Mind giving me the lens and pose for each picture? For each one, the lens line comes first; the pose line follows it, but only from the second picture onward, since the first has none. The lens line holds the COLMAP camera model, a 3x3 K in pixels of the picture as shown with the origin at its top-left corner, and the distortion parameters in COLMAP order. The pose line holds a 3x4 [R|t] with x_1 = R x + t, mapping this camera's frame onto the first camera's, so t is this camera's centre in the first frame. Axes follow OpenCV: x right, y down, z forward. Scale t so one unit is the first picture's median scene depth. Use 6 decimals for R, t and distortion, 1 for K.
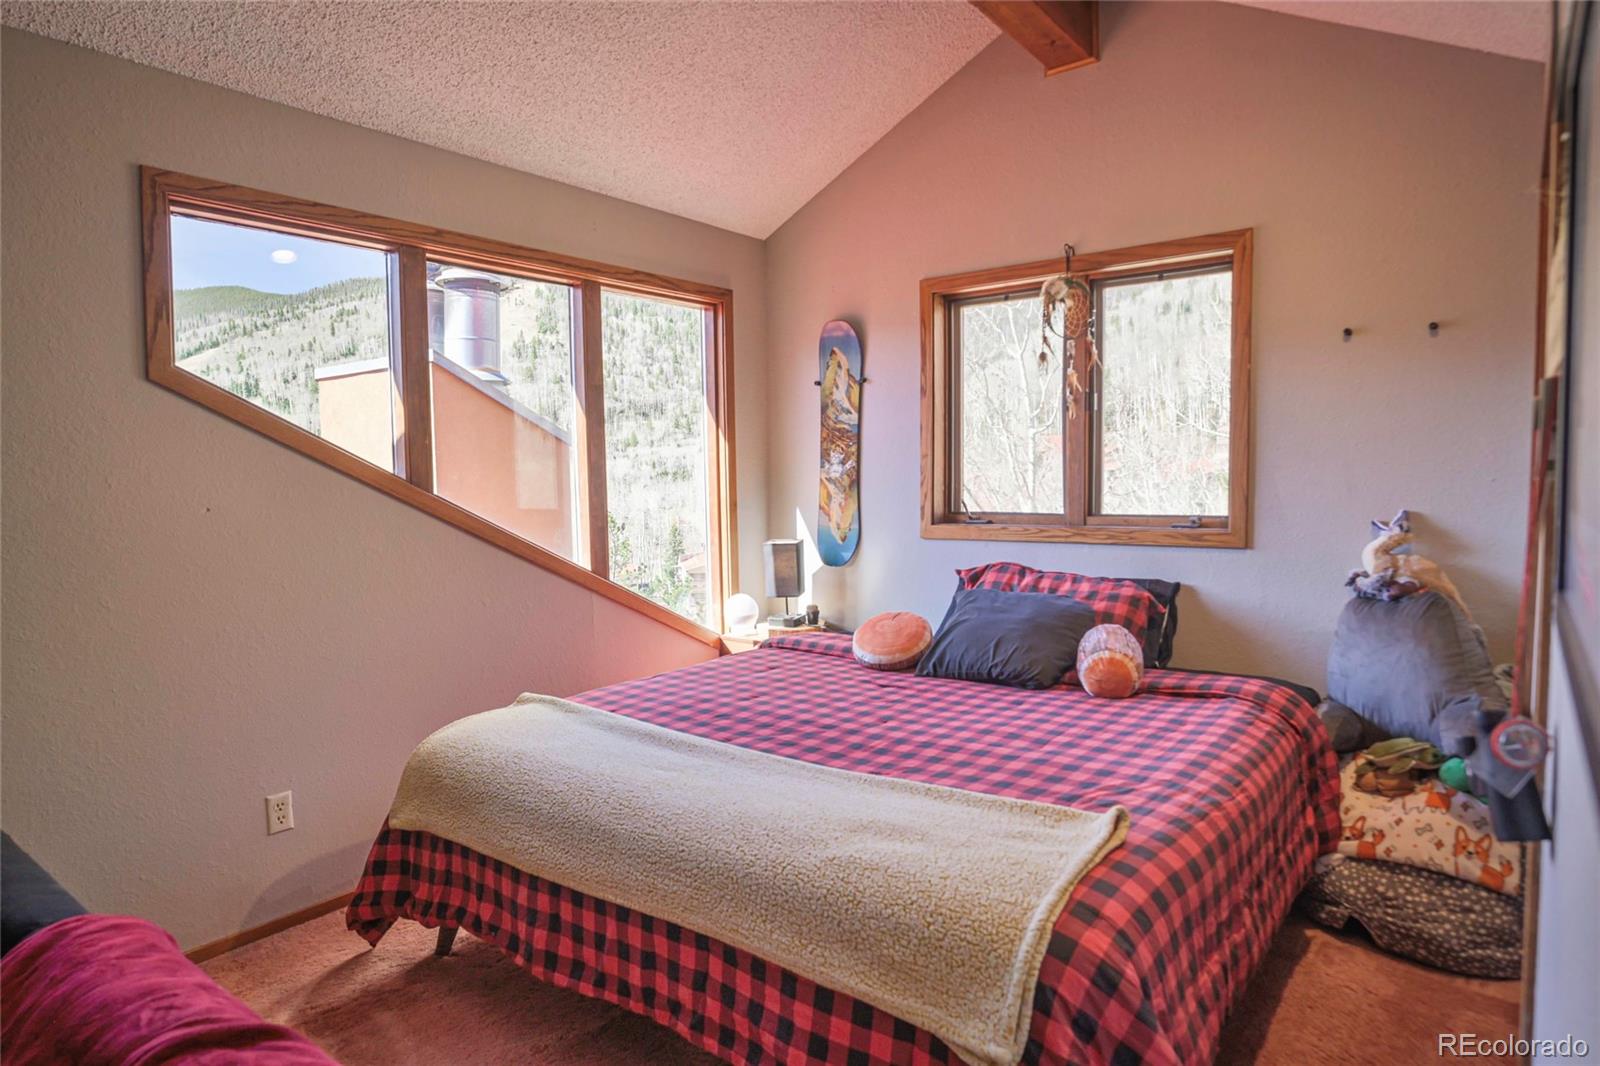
lens RADIAL K [[931.5, 0, 800.0], [0, 931.5, 533.0], [0, 0, 1]] dist [-0.004007, -0.000458]
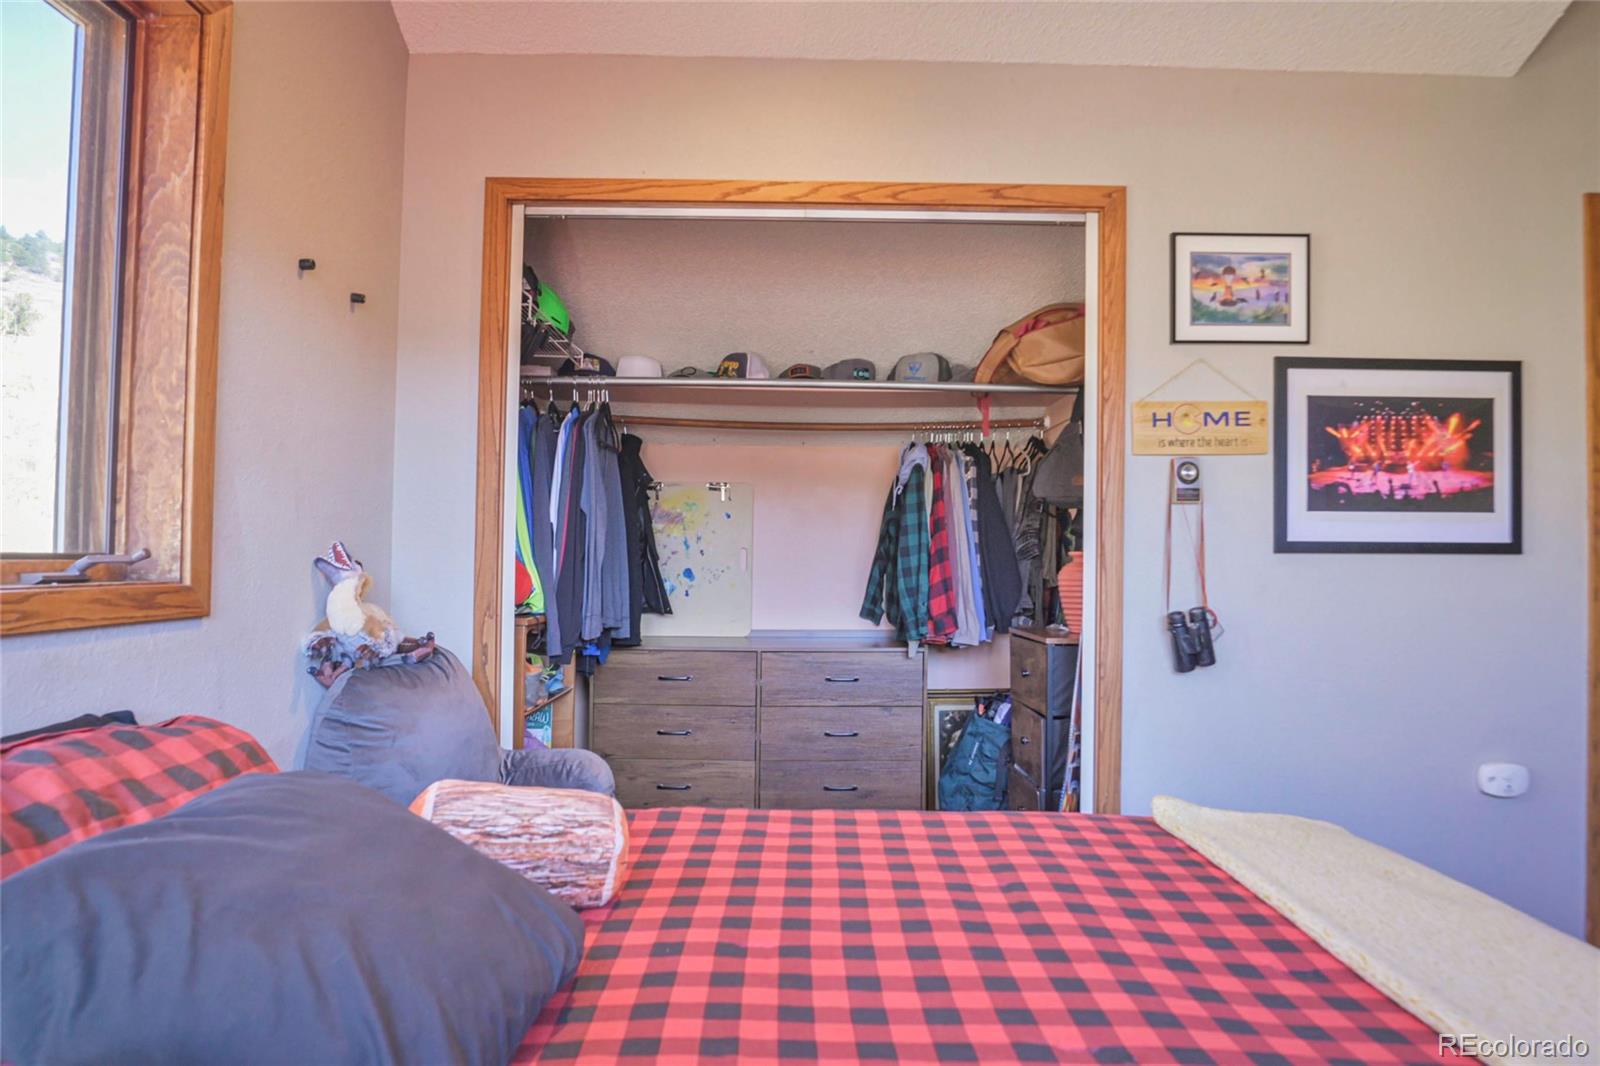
lens RADIAL K [[931.5, 0, 800.0], [0, 931.5, 533.0], [0, 0, 1]] dist [-0.004007, -0.000458]
pose [[-0.631460, 0.033086, 0.774703, -0.087073], [0.059244, 0.998227, 0.005658, -0.009737], [-0.773142, 0.049470, -0.632300, 0.822617]]
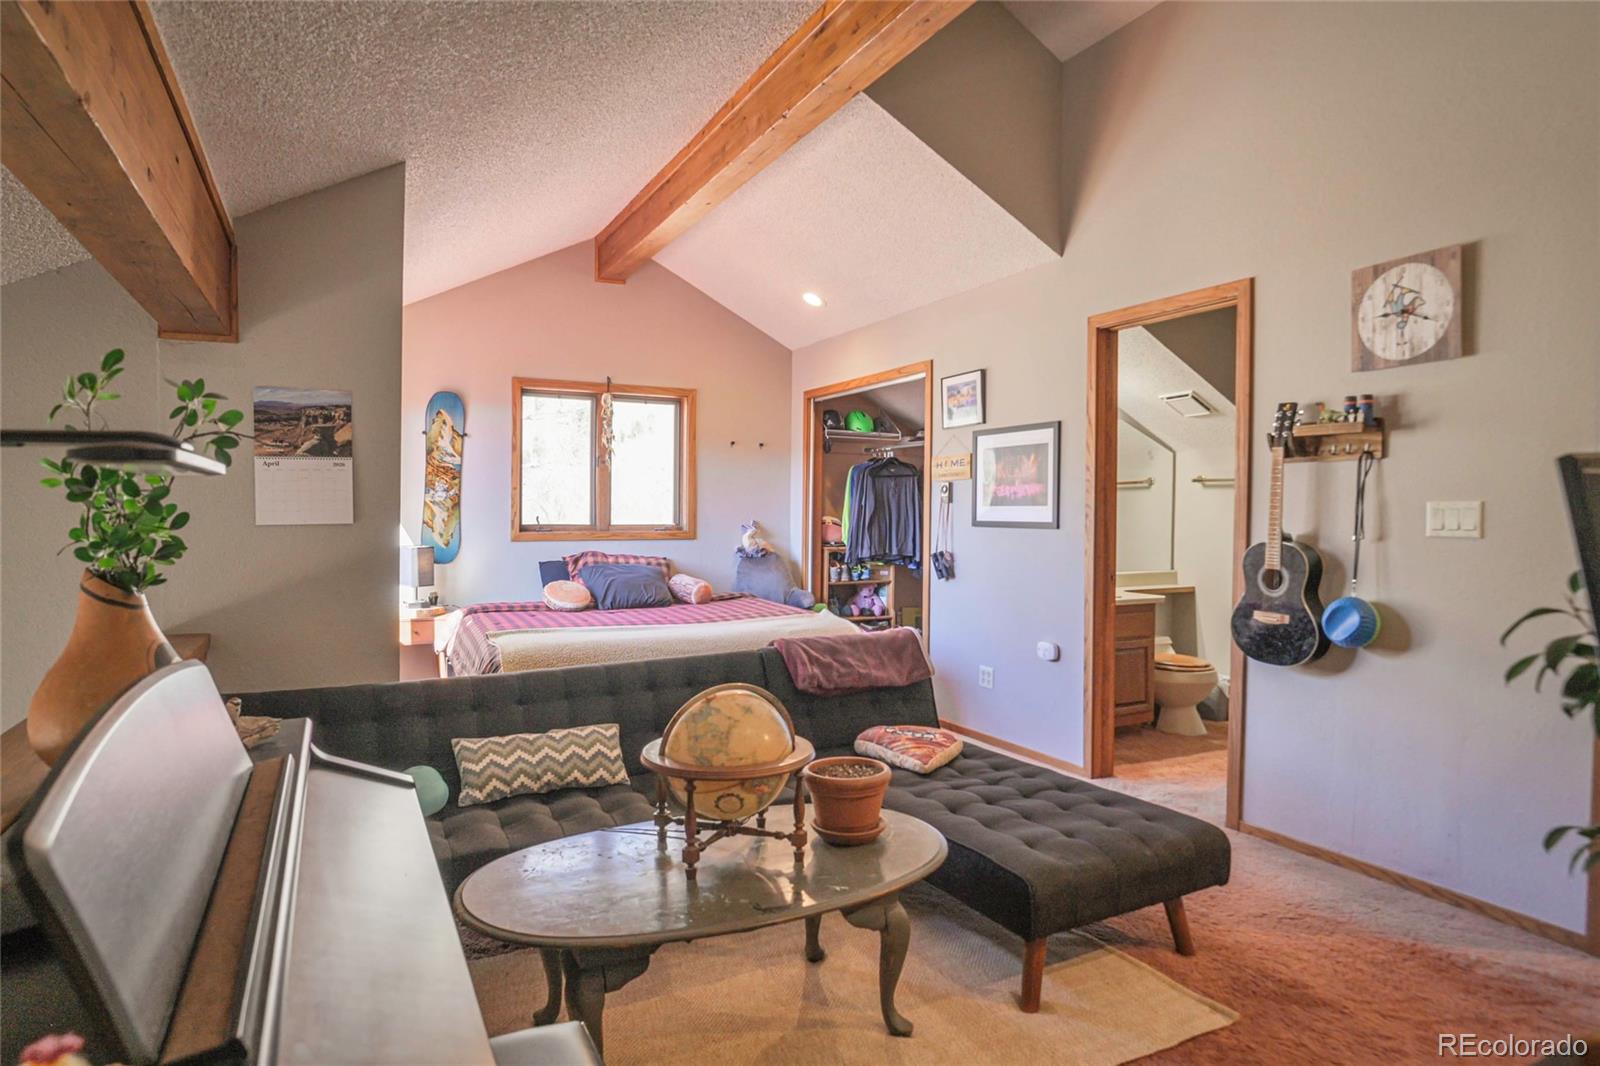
lens RADIAL K [[931.5, 0, 800.0], [0, 931.5, 533.0], [0, 0, 1]] dist [-0.004007, -0.000458]
pose [[0.438893, 0.001275, 0.898538, -1.008740], [0.048442, 0.998511, -0.025079, 0.051757], [-0.897232, 0.054533, 0.438178, -0.104765]]
